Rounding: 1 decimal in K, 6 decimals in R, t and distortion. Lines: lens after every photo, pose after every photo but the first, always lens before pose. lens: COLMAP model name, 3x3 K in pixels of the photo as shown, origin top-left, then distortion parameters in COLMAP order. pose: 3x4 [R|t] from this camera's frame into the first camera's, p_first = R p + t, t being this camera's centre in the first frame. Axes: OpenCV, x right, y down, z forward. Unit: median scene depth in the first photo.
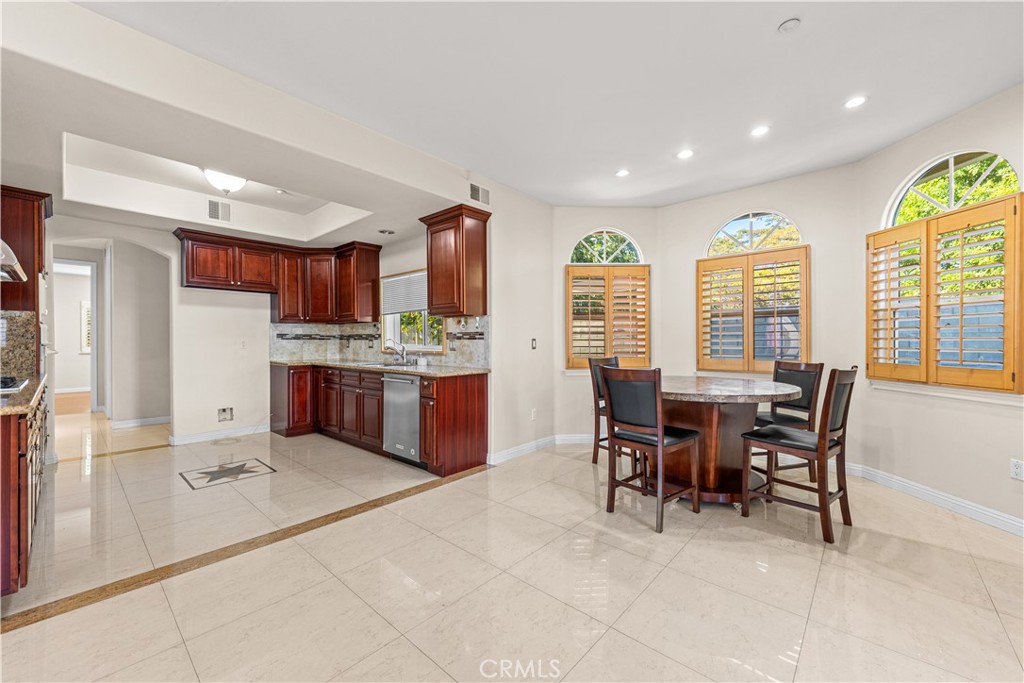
lens RADIAL K [[397.8, 0, 510.2], [0, 397.8, 341.3], [0, 0, 1]] dist [0.007753, -0.000288]
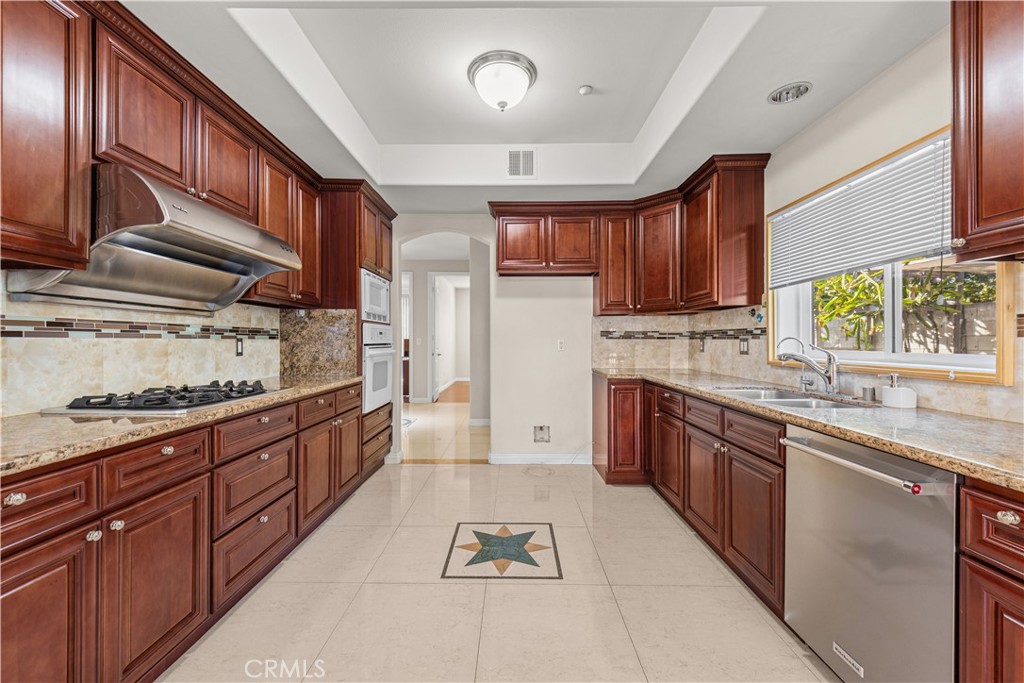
lens RADIAL K [[397.8, 0, 509.3], [0, 397.8, 341.8], [0, 0, 1]] dist [0.007753, -0.000288]
pose [[0.656436, 0.003673, -0.754373, -0.158223], [-0.001695, 0.999993, 0.003394, -0.001603], [0.754380, -0.000949, 0.656438, 0.422586]]
